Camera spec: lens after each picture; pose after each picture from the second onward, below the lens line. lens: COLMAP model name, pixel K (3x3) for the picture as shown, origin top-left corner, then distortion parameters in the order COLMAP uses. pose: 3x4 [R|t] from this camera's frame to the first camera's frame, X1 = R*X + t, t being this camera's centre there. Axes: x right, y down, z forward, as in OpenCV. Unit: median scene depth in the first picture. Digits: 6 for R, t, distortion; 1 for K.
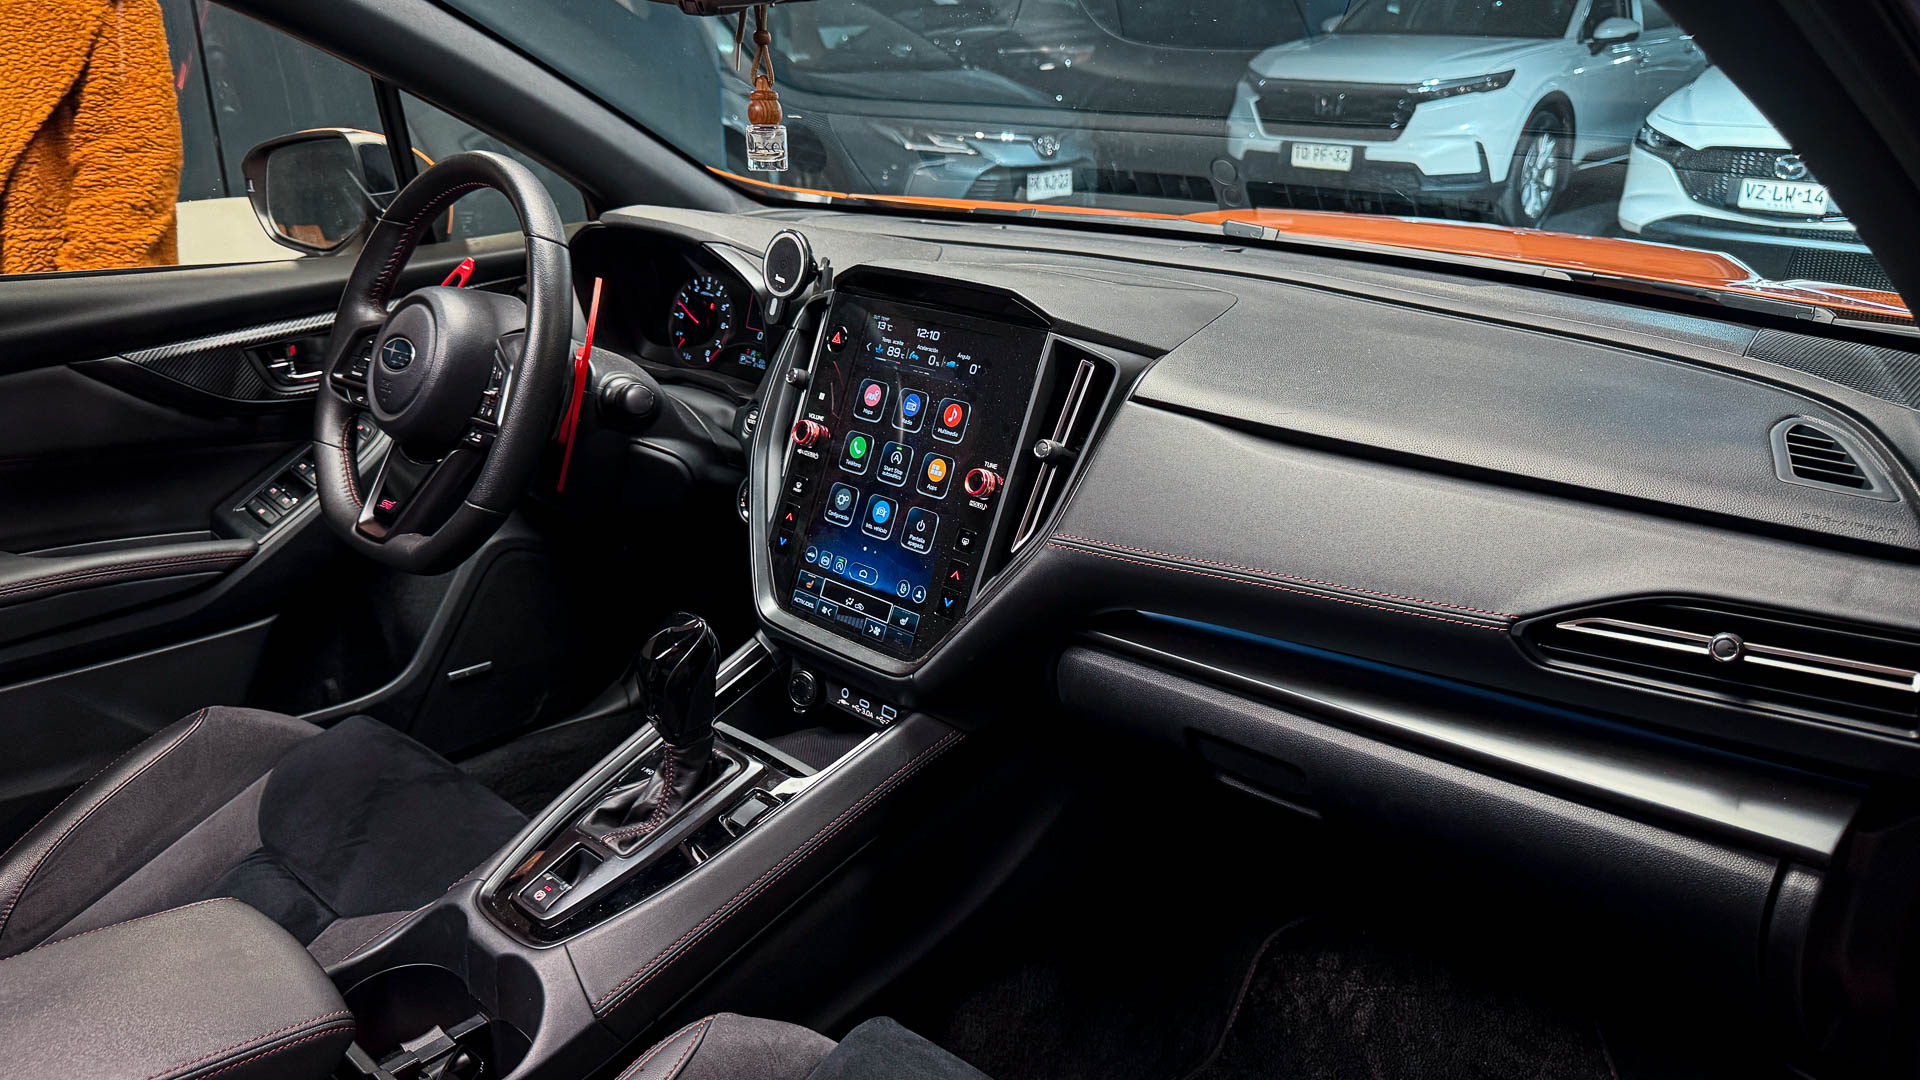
lens RADIAL K [[1353.5, 0, 965.9], [0, 1353.5, 553.1], [0, 0, 1]] dist [0.114089, -0.201318]
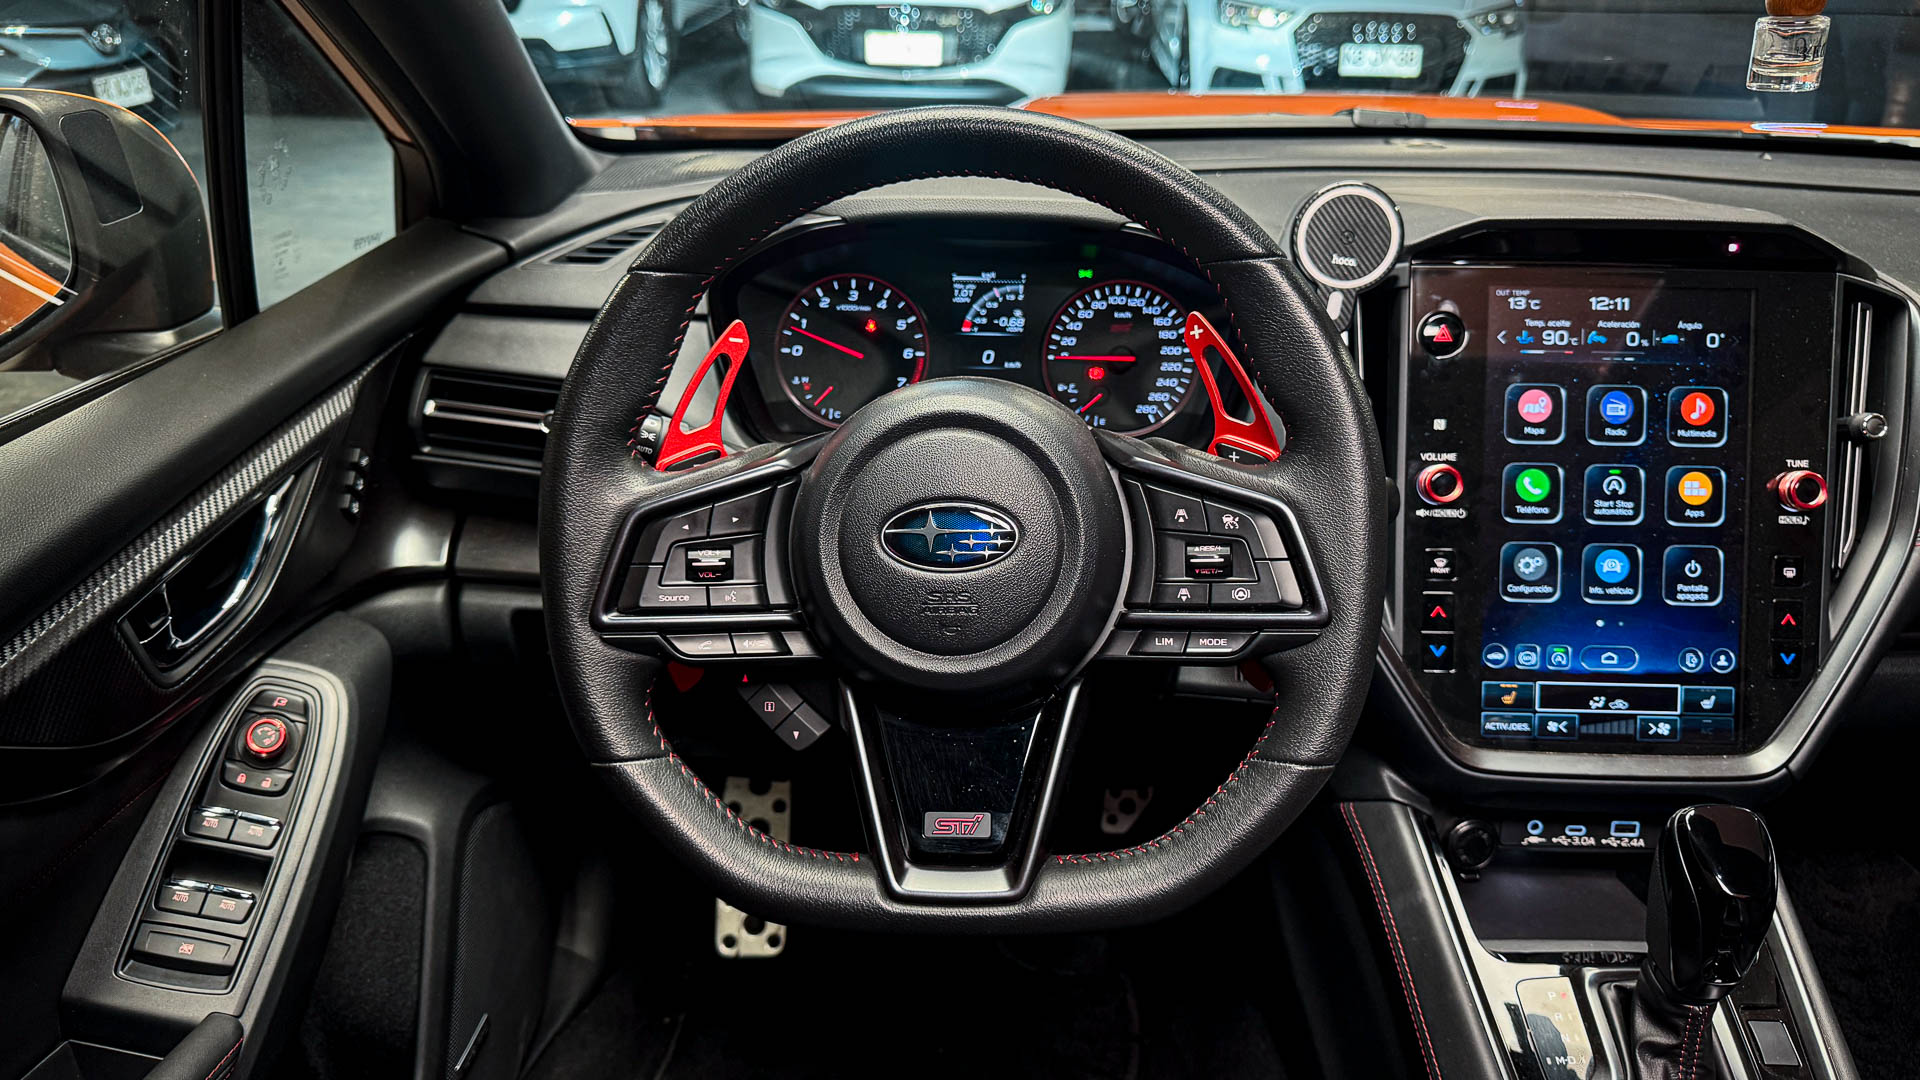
lens RADIAL K [[1384.2, 0, 971.4], [0, 1384.2, 549.5], [0, 0, 1]] dist [0.111229, -0.231150]
pose [[0.760507, -0.275834, 0.587831, -0.720603], [0.231449, 0.960979, 0.151494, -0.219810], [-0.606680, 0.020840, 0.794673, 0.612297]]
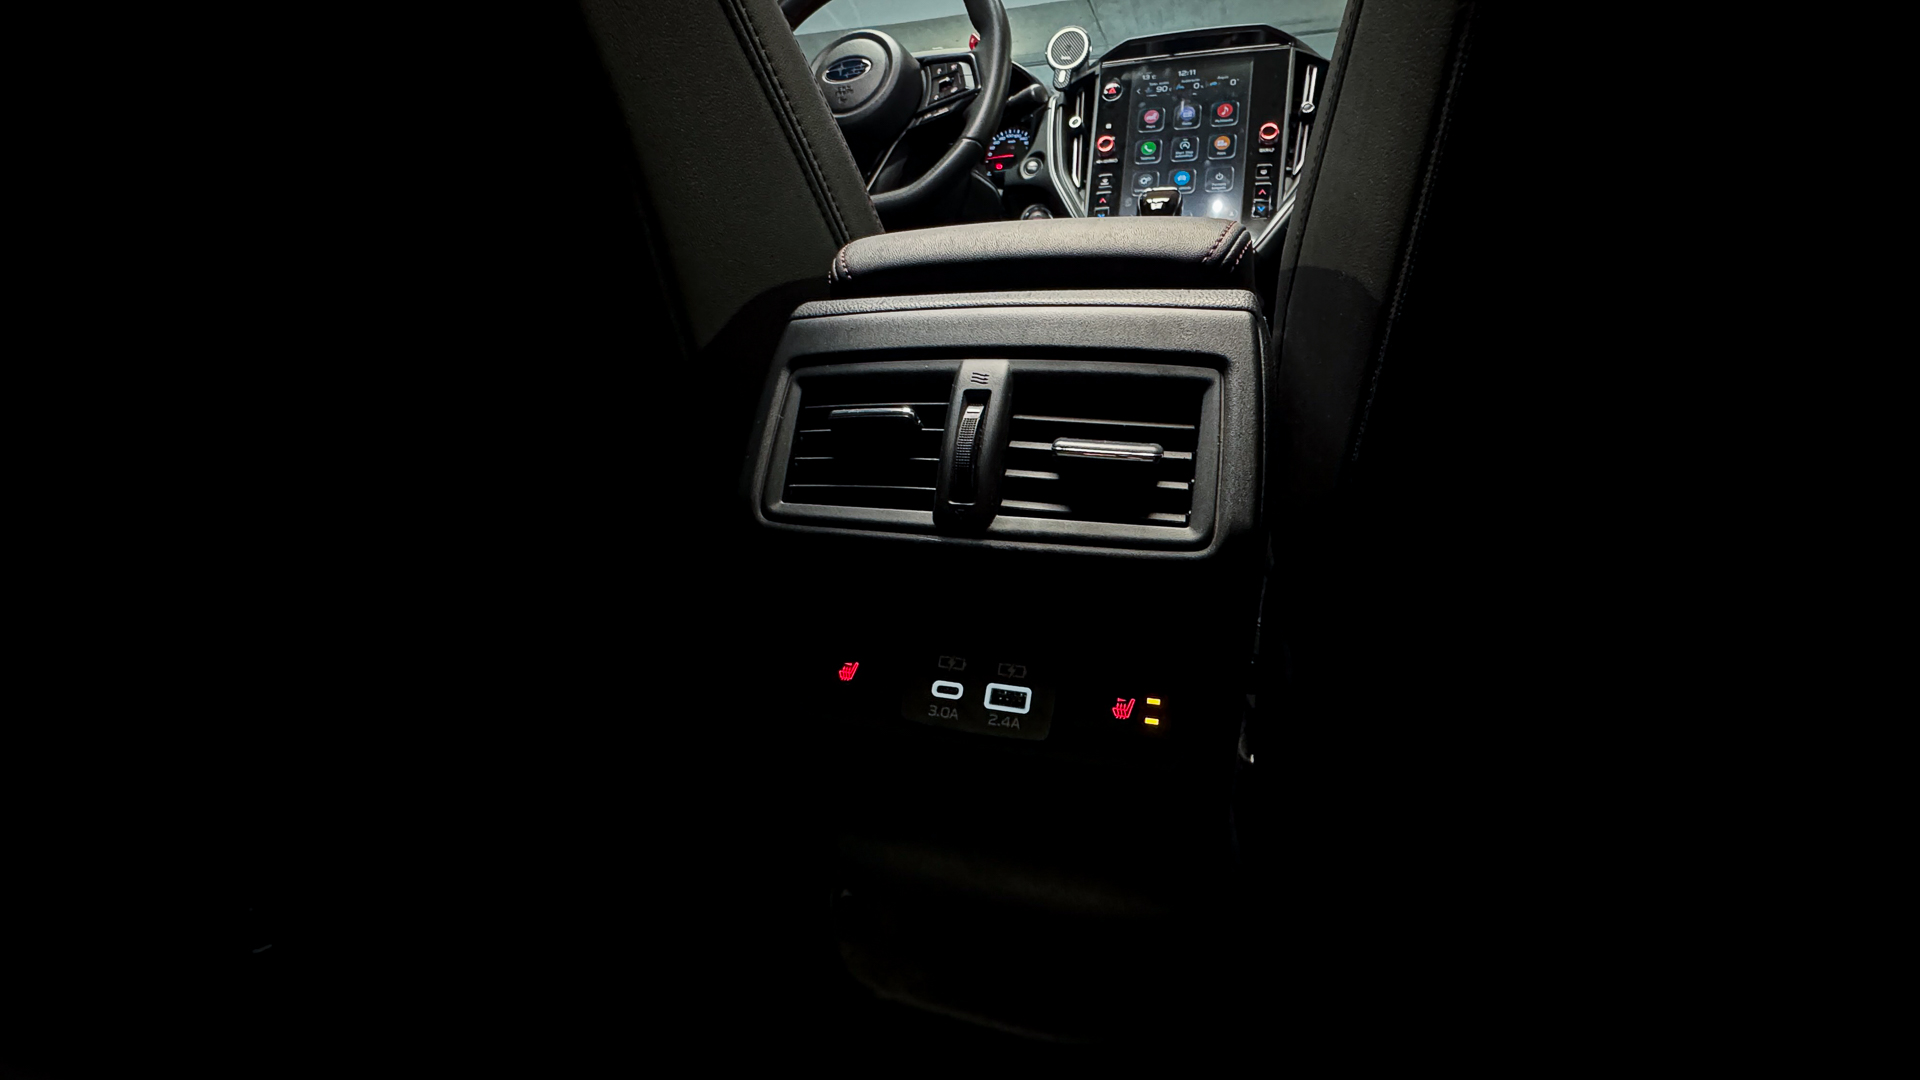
lens RADIAL K [[772.4, 0, 960.0], [0, 772.4, 540.0], [0, 0, 1]] dist [-0.002789, -0.000150]
pose [[0.910371, -0.121650, 0.395507, -0.685759], [0.159130, 0.985230, -0.063245, 0.389547], [-0.381971, 0.120514, 0.916283, 0.322903]]
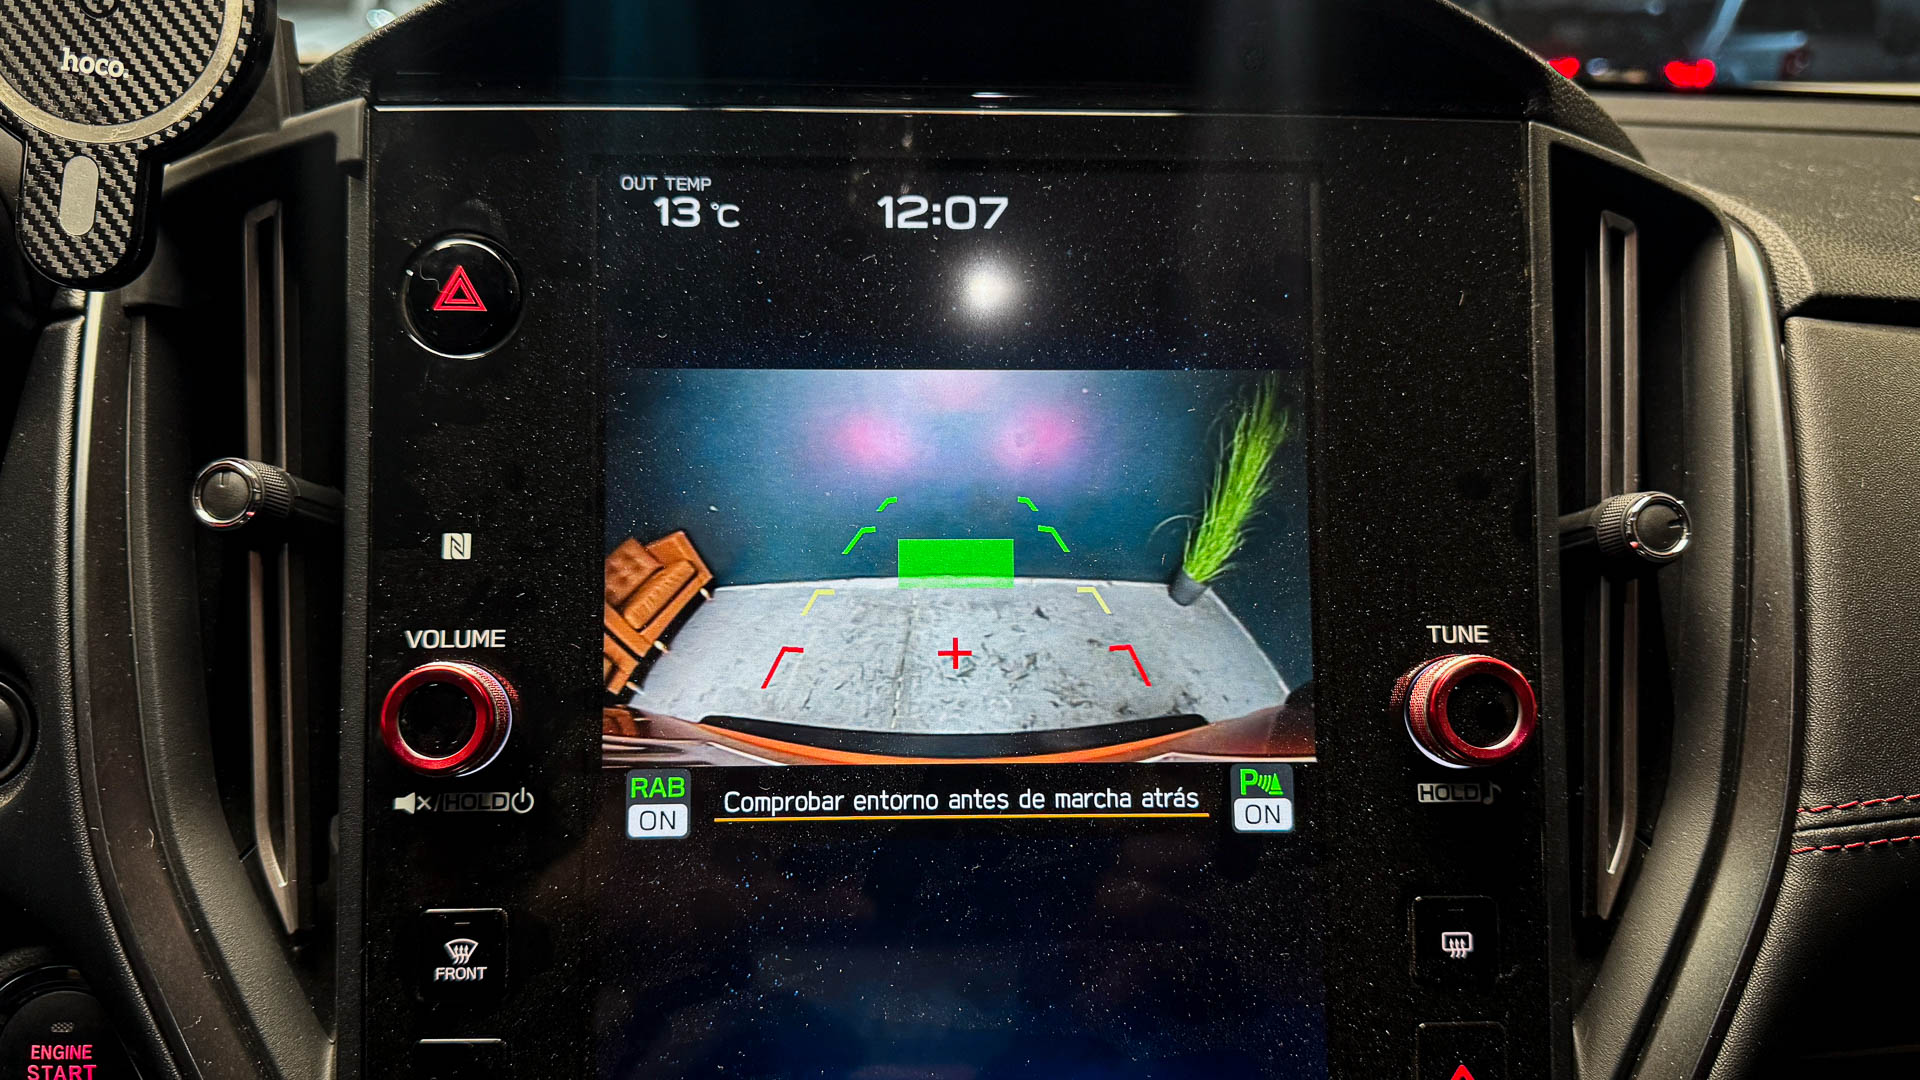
lens RADIAL K [[1384.2, 0, 971.4], [0, 1384.2, 549.5], [0, 0, 1]] dist [0.111229, -0.231150]
pose [[0.706430, -0.221929, 0.672089, -0.210653], [0.247211, 0.967132, 0.059513, -0.110524], [-0.663206, 0.124106, 0.738075, 0.787598]]
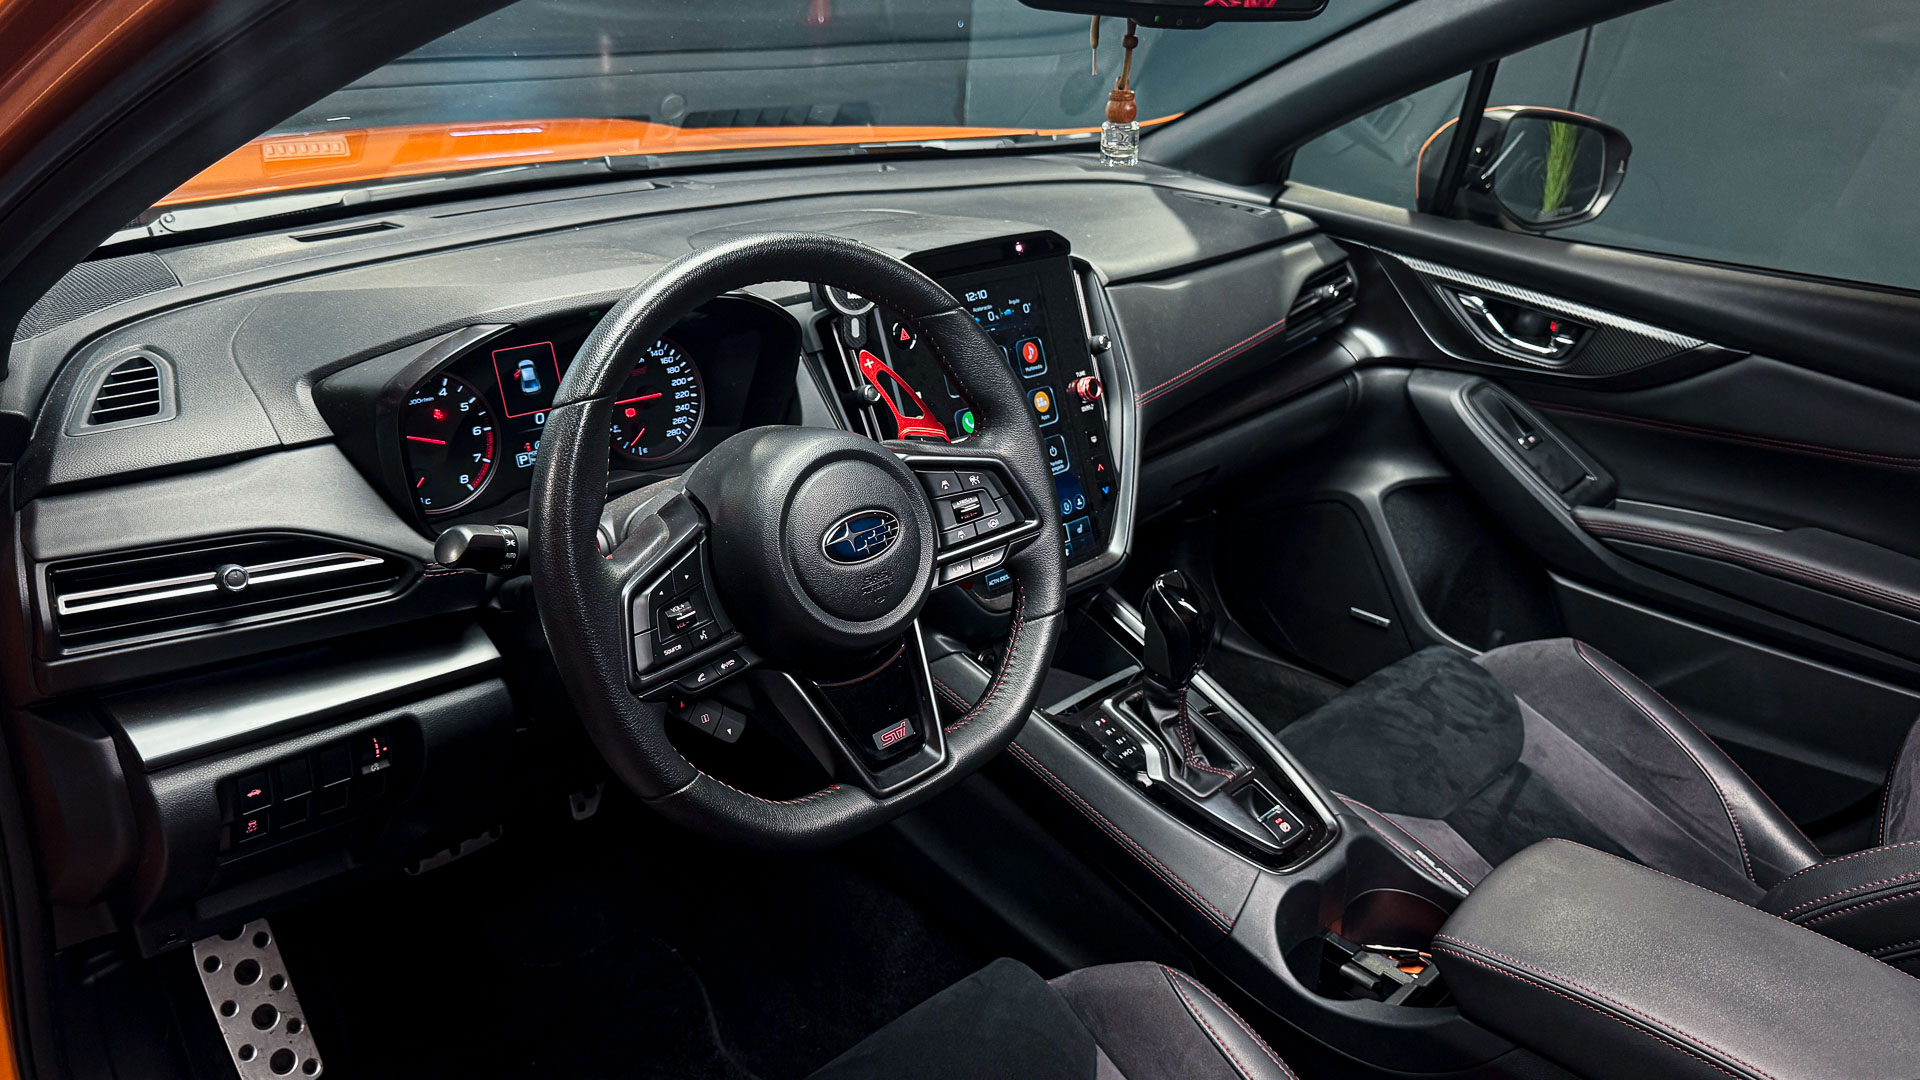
lens RADIAL K [[1410.6, 0, 970.8], [0, 1410.6, 544.3], [0, 0, 1]] dist [0.124035, -0.234197]
pose [[0.037432, -0.418783, 0.907315, -1.094624], [0.304158, 0.869646, 0.388848, -0.415435], [-0.951886, 0.261412, 0.159929, 0.854409]]
